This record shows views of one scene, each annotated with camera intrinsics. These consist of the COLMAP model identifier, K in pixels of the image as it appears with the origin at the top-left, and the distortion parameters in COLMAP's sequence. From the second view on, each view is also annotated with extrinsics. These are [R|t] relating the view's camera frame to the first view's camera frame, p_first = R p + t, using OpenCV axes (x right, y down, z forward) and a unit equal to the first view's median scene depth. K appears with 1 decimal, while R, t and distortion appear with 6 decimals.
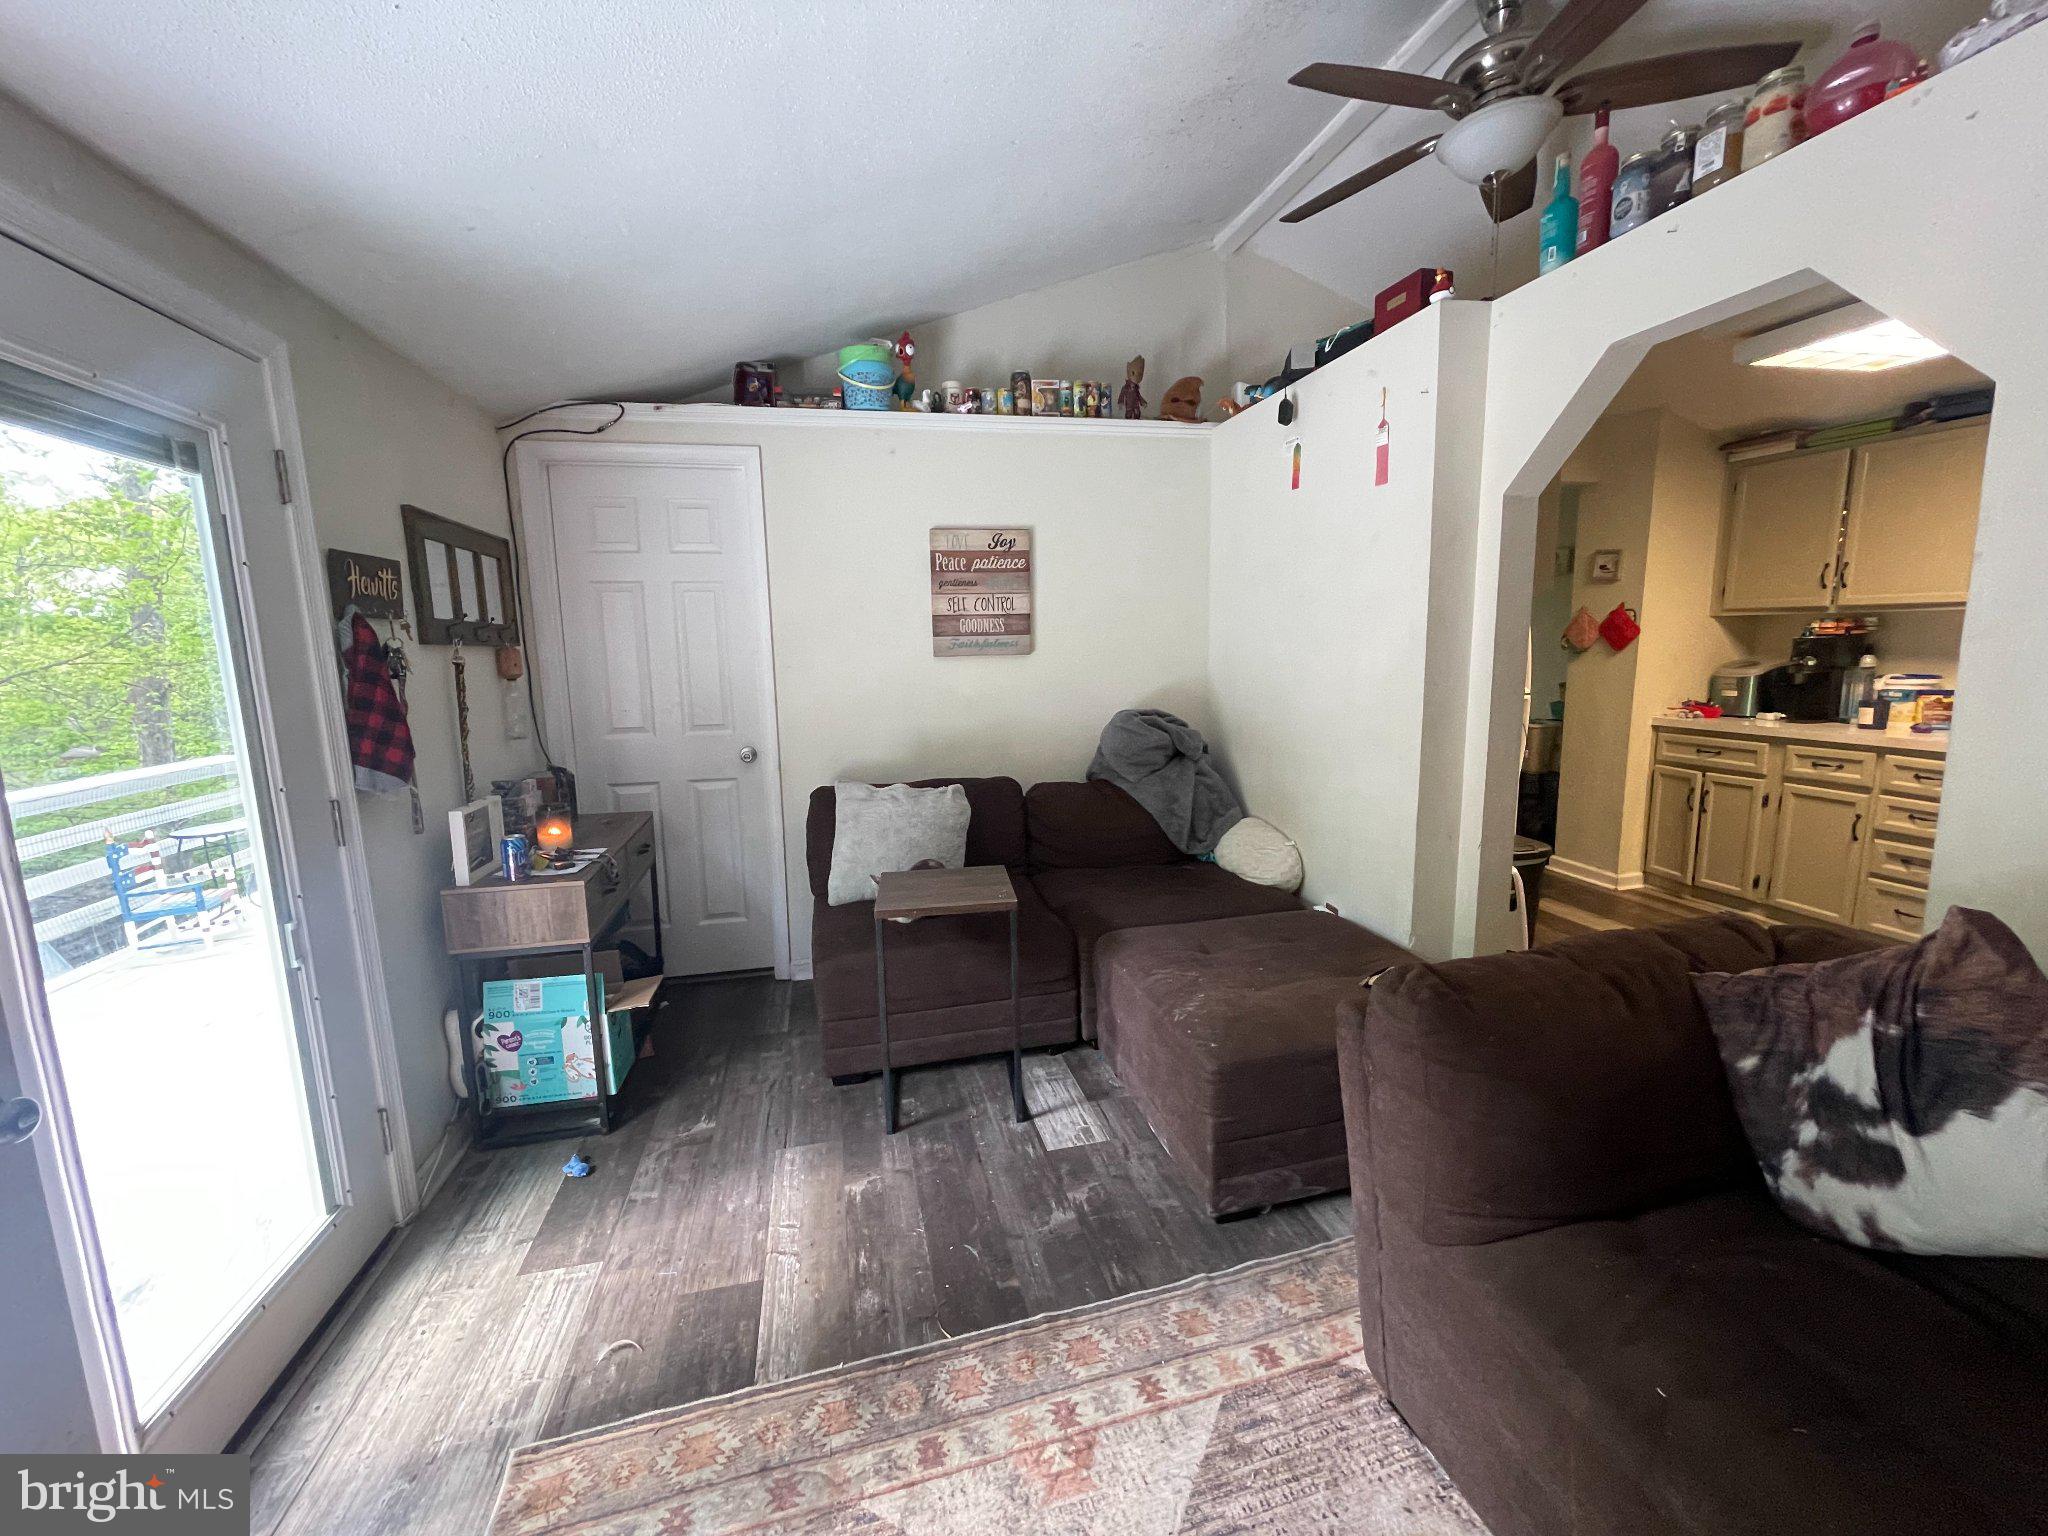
lens RADIAL K [[820.8, 0, 1013.8], [0, 820.8, 771.3], [0, 0, 1]] dist [0.001633, -0.000763]
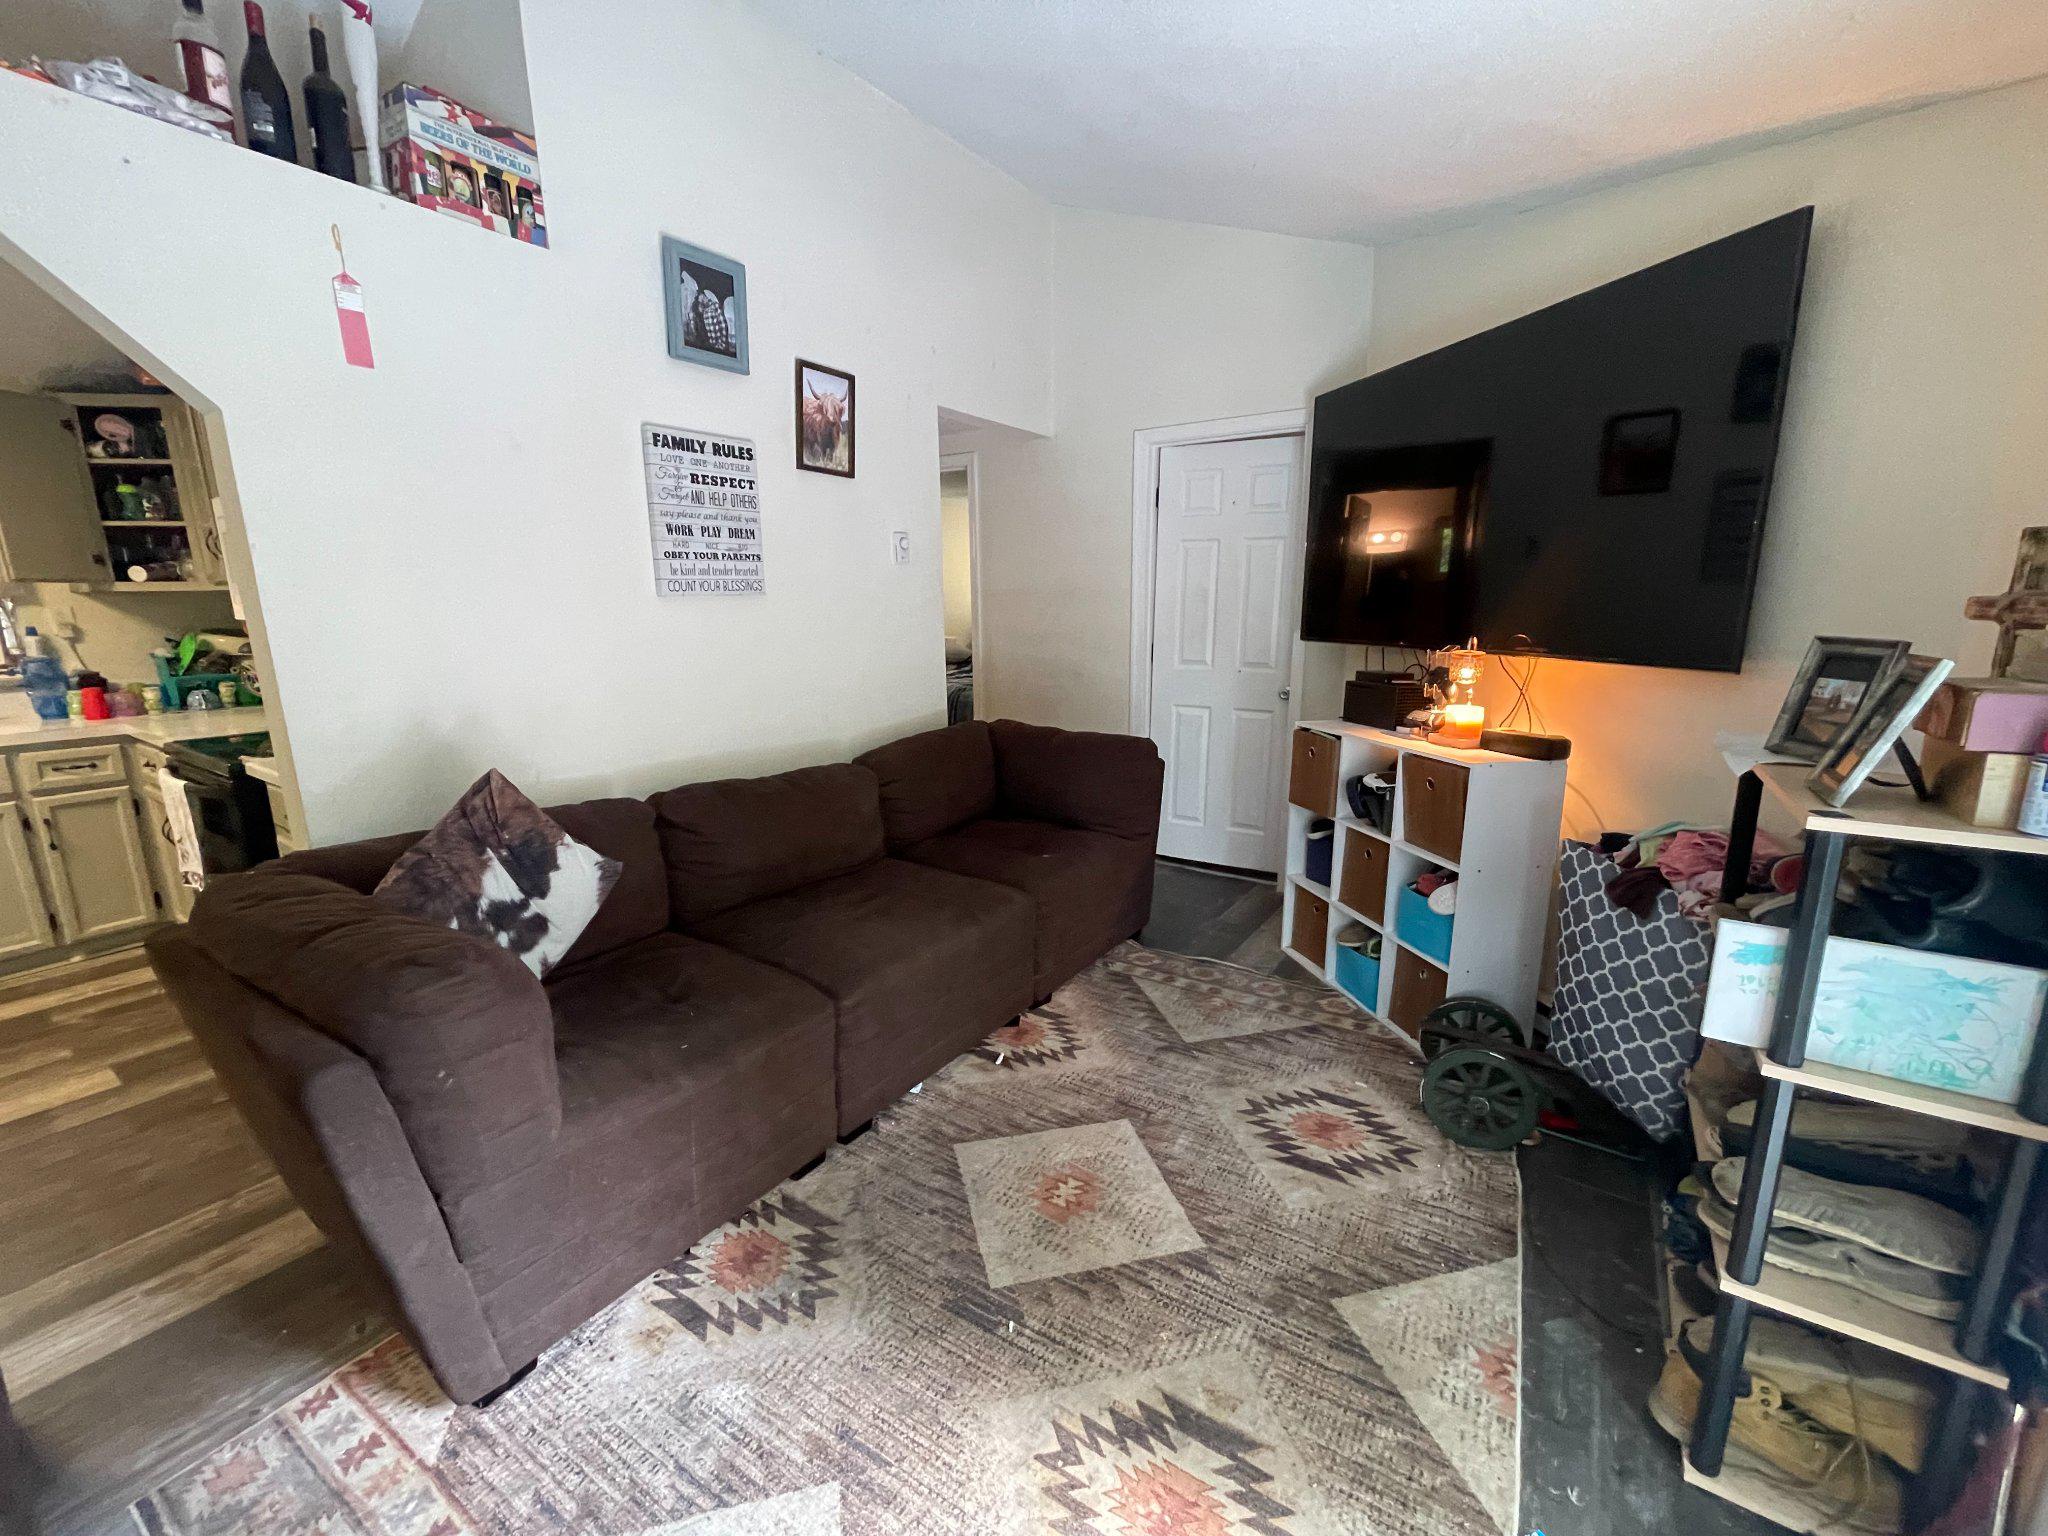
lens RADIAL K [[820.8, 0, 1012.6], [0, 820.8, 765.7], [0, 0, 1]] dist [0.001633, -0.000763]
pose [[-0.675270, -0.116768, 0.728269, -0.221359], [0.141905, 0.948374, 0.283637, -0.047247], [-0.723791, 0.294877, -0.623838, 0.367106]]
